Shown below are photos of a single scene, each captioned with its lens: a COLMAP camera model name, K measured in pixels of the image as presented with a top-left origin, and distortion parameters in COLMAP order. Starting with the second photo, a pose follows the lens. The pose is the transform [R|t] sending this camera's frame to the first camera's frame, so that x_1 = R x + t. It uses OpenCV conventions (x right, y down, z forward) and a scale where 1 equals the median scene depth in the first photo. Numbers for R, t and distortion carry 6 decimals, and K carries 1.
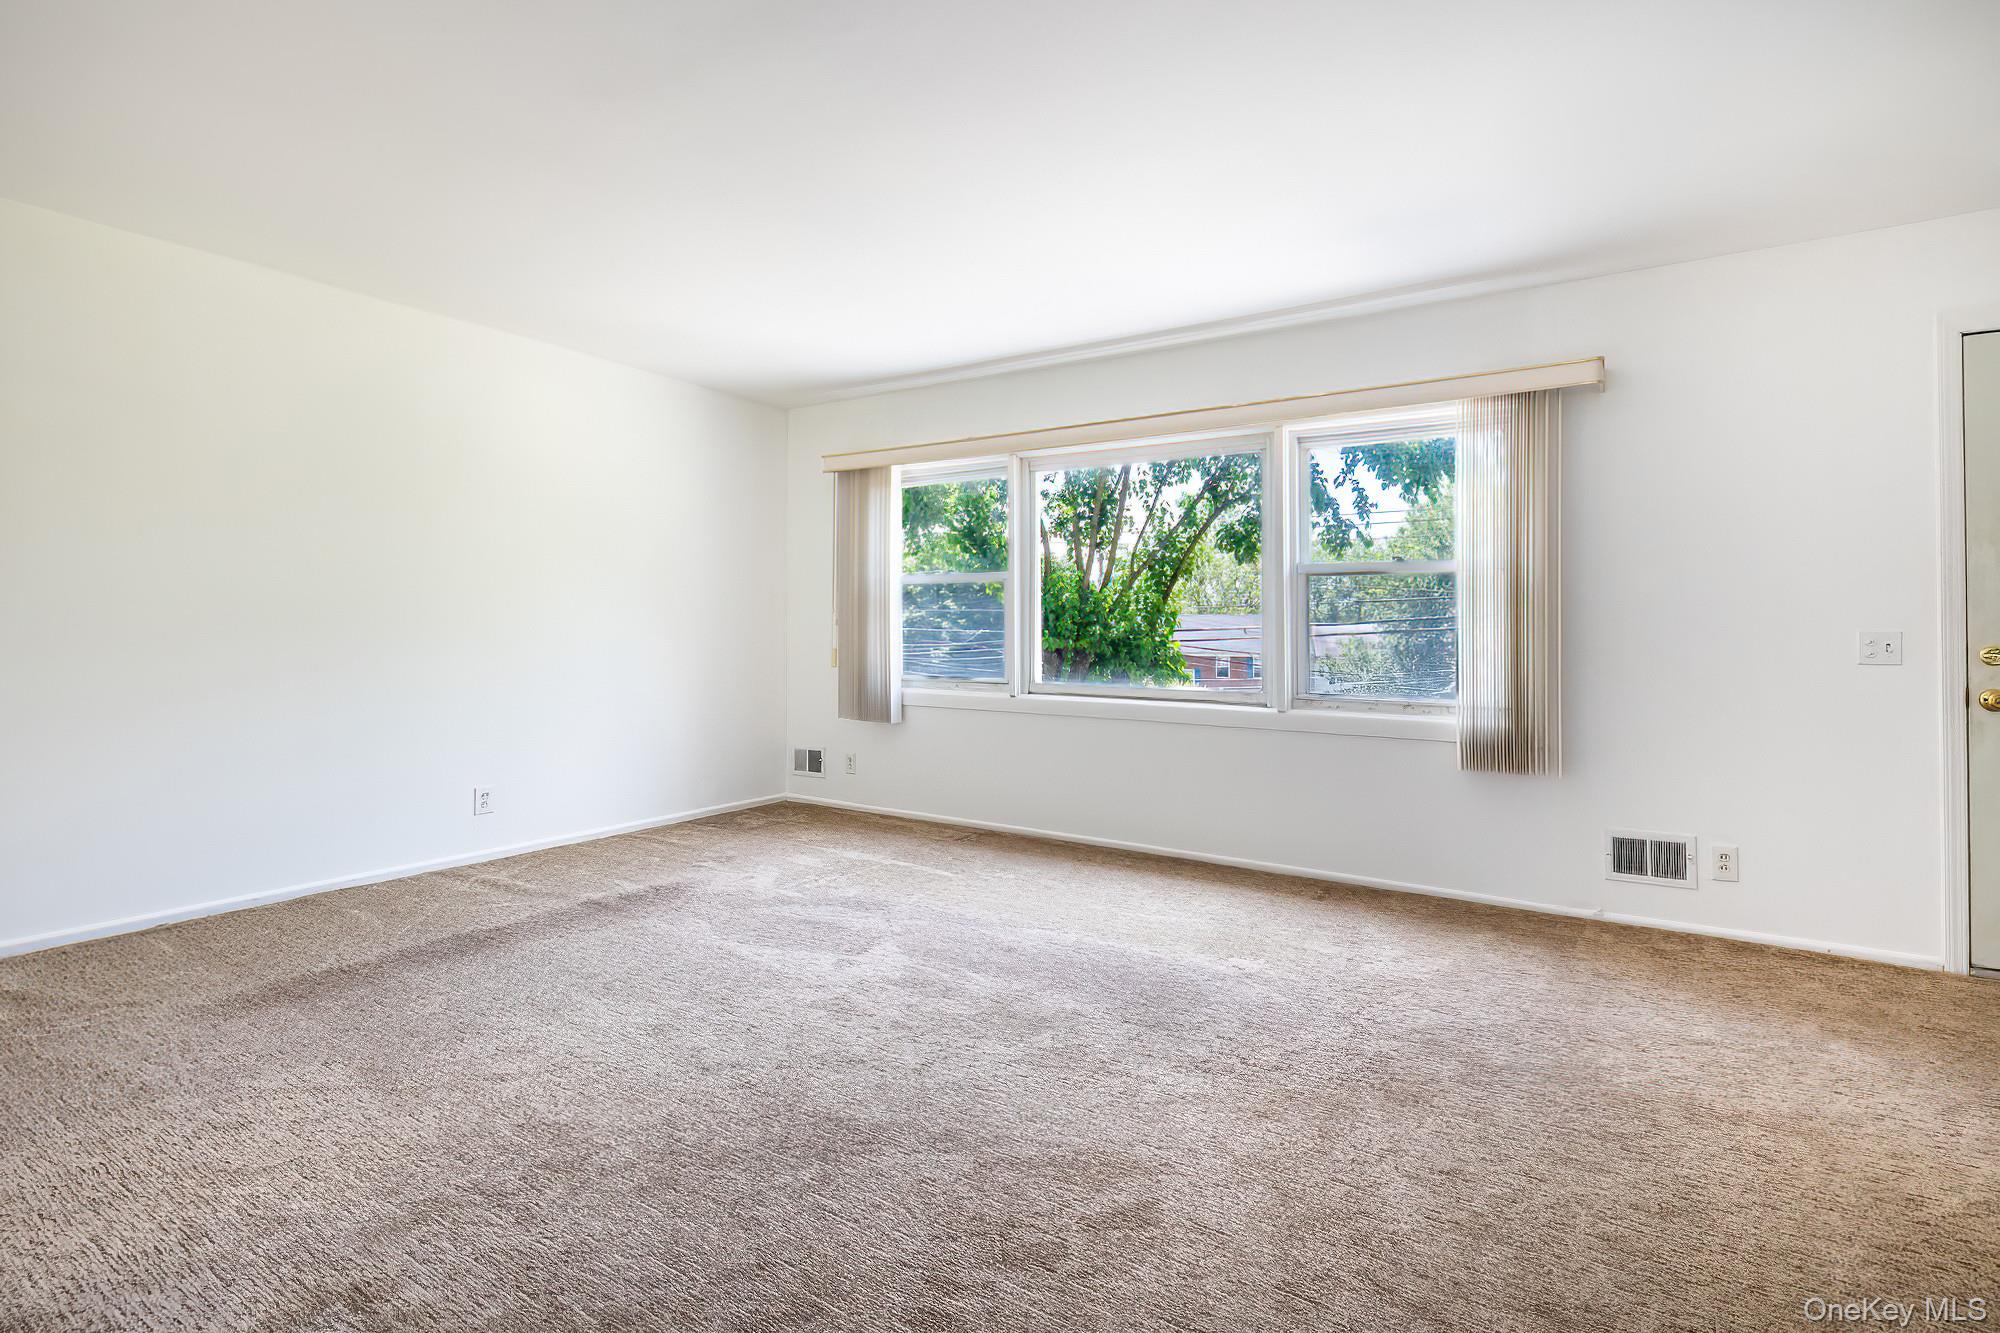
lens RADIAL K [[885.3, 0, 1013.1], [0, 885.3, 616.8], [0, 0, 1]] dist [-0.000947, -0.000095]
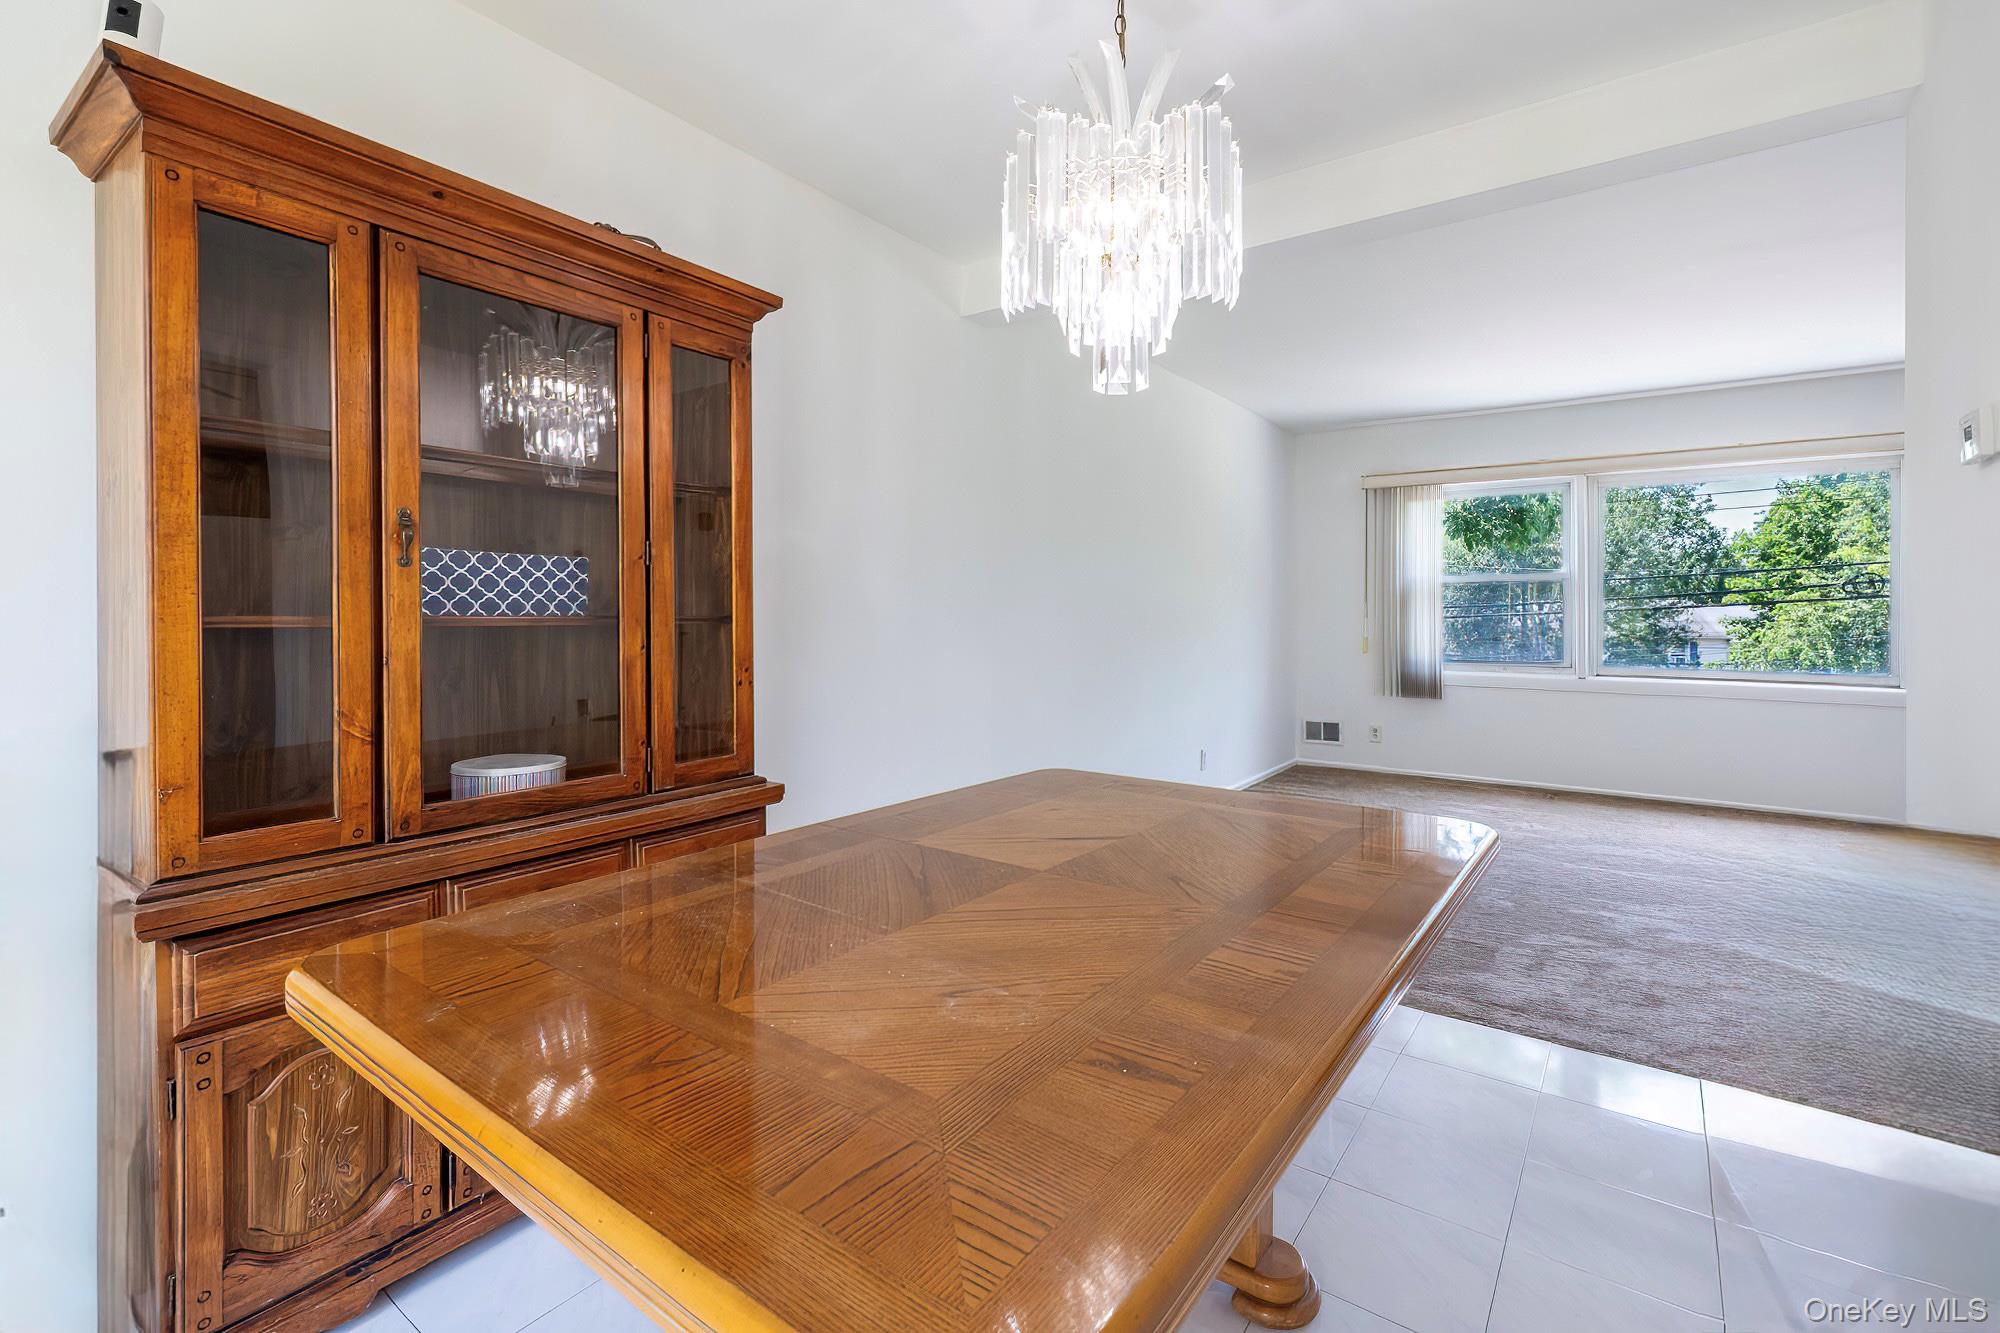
lens RADIAL K [[885.3, 0, 1013.1], [0, 885.3, 616.8], [0, 0, 1]] dist [-0.000947, -0.000095]
pose [[0.995301, -0.023304, -0.093979, -0.594352], [0.027440, 0.998700, 0.042963, -0.060857], [0.092856, -0.045340, 0.994647, -0.245867]]
